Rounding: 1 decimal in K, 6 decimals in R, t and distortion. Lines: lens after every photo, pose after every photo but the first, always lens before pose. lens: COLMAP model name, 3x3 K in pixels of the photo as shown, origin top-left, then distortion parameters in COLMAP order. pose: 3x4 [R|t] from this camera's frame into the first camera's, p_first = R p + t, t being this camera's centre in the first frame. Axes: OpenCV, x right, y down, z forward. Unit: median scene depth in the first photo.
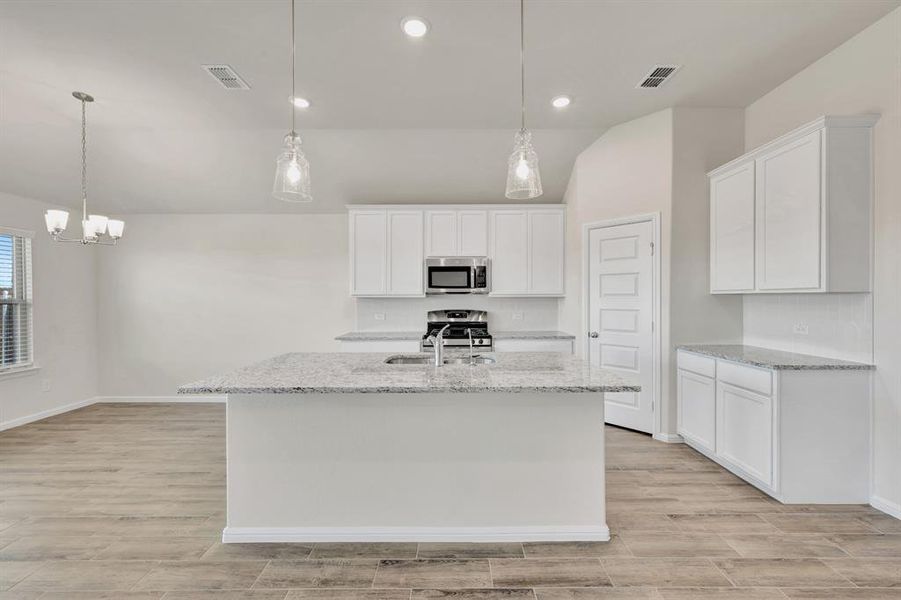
lens RADIAL K [[359.2, 0, 456.1], [0, 359.2, 298.9], [0, 0, 1]] dist [-0.001416, 0.000816]
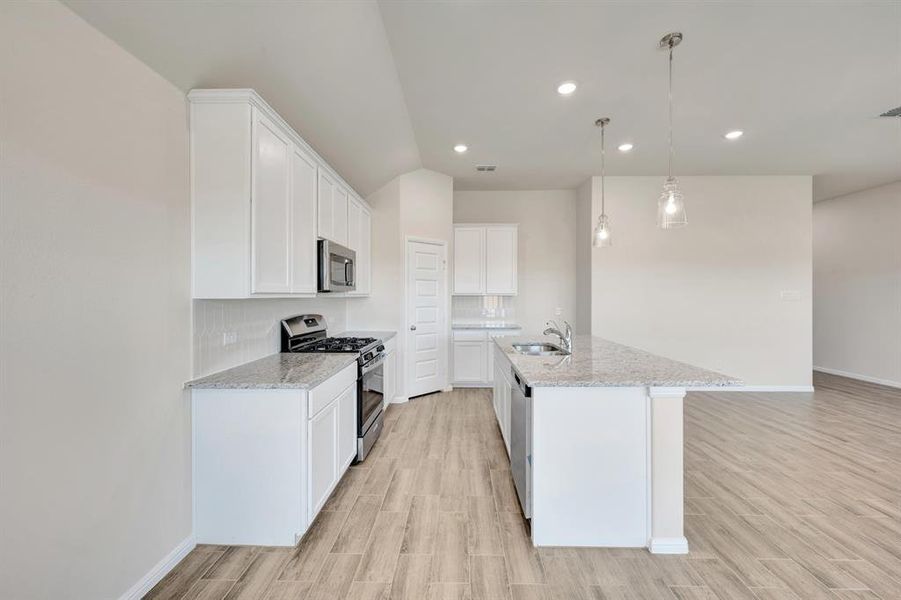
lens RADIAL K [[359.2, 0, 452.1], [0, 359.2, 292.0], [0, 0, 1]] dist [-0.001416, 0.000816]
pose [[0.012883, 0.010343, 0.999864, -0.927397], [0.000629, 0.999946, -0.010352, -0.008600], [-0.999917, 0.000762, 0.012876, 0.921120]]
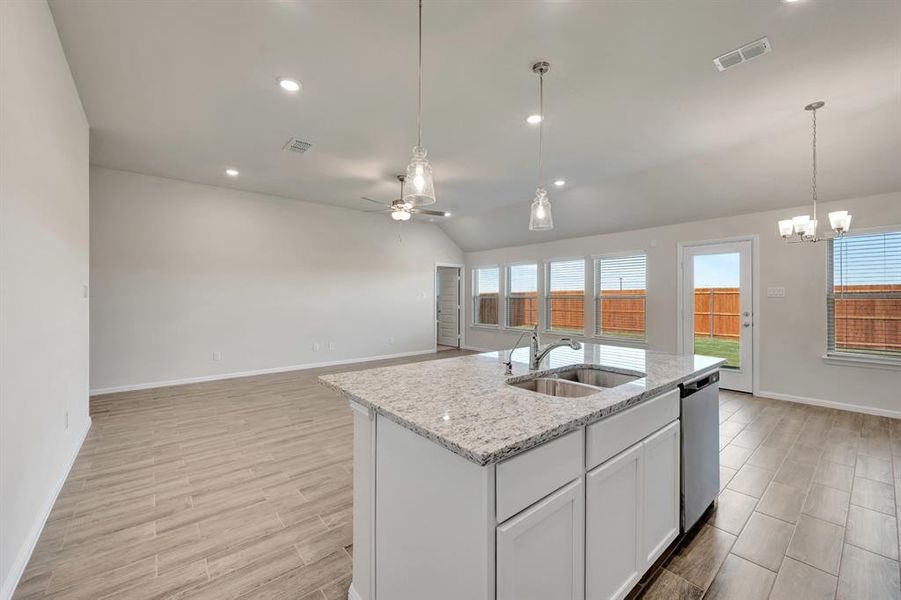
lens RADIAL K [[359.2, 0, 454.4], [0, 359.2, 298.1], [0, 0, 1]] dist [-0.001416, 0.000816]
pose [[-0.761049, 0.004629, -0.648678, 0.422335], [0.002113, 0.999987, 0.004657, 0.006568], [0.648691, 0.002174, -0.761049, 0.985109]]
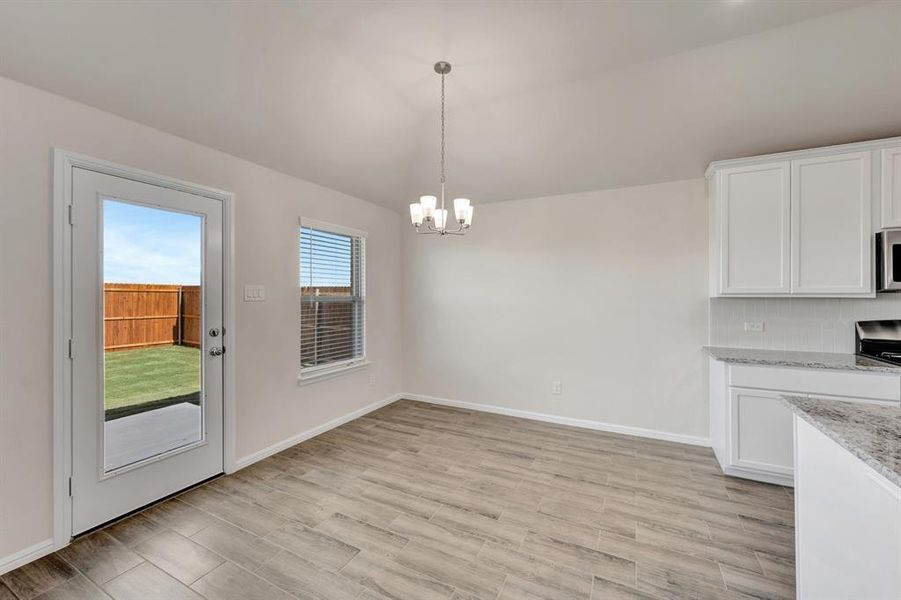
lens RADIAL K [[359.2, 0, 453.4], [0, 359.2, 294.0], [0, 0, 1]] dist [-0.001416, 0.000816]
pose [[0.893938, 0.002917, -0.448182, -0.546168], [-0.006179, 0.999964, -0.005816, -0.003272], [0.448149, 0.007968, 0.893923, 0.204528]]
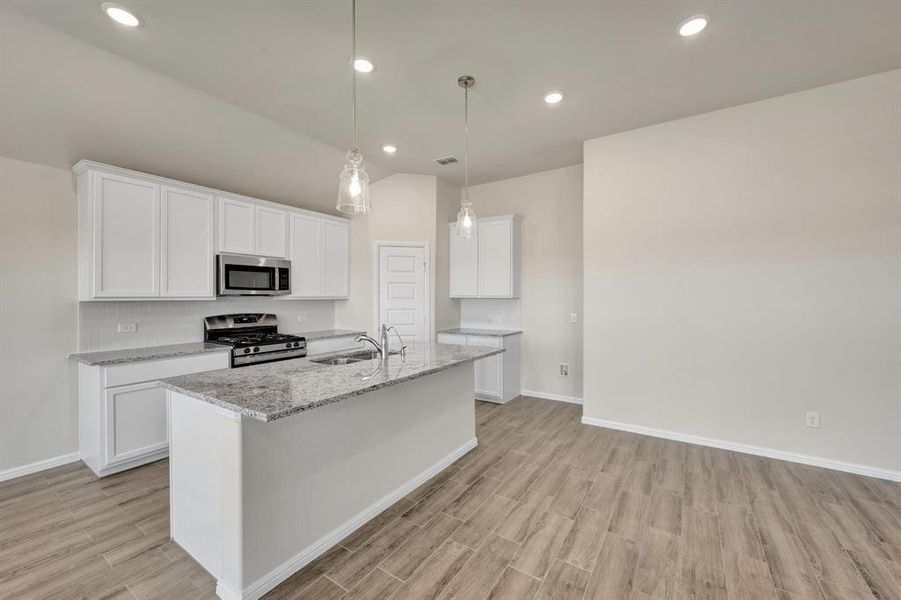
lens RADIAL K [[359.2, 0, 454.8], [0, 359.2, 297.8], [0, 0, 1]] dist [-0.001416, 0.000816]
pose [[0.545855, 0.001520, 0.837878, -0.601457], [0.000085, 0.999998, -0.001869, -0.010264], [-0.837879, 0.001091, 0.545854, 0.091428]]
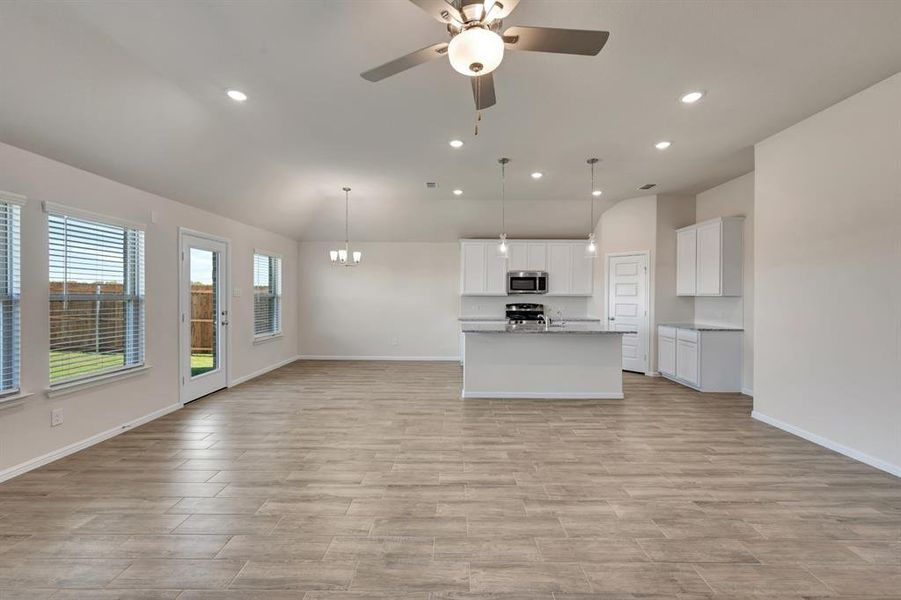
lens RADIAL K [[359.2, 0, 453.4], [0, 359.2, 295.2], [0, 0, 1]] dist [-0.001416, 0.000816]
pose [[0.999945, 0.010506, -0.000076, -0.412040], [-0.010506, 0.999945, -0.000530, -0.003633], [0.000071, 0.000530, 1.000000, -0.793881]]
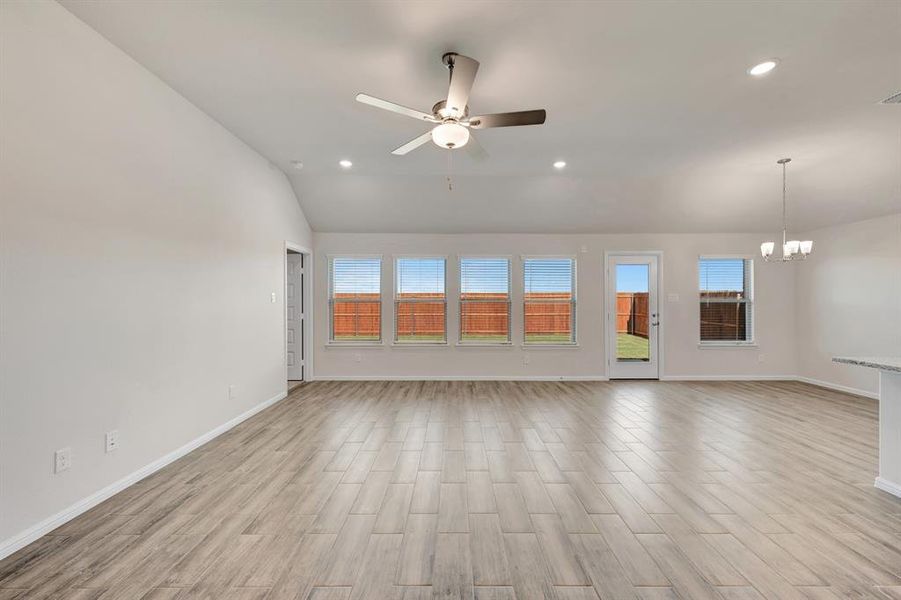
lens RADIAL K [[359.2, 0, 454.7], [0, 359.2, 301.3], [0, 0, 1]] dist [-0.001416, 0.000816]
pose [[0.007439, 0.006701, -0.999950, 0.362347], [-0.001995, 0.999976, 0.006687, 0.001096], [0.999970, 0.001946, 0.007452, -0.304713]]
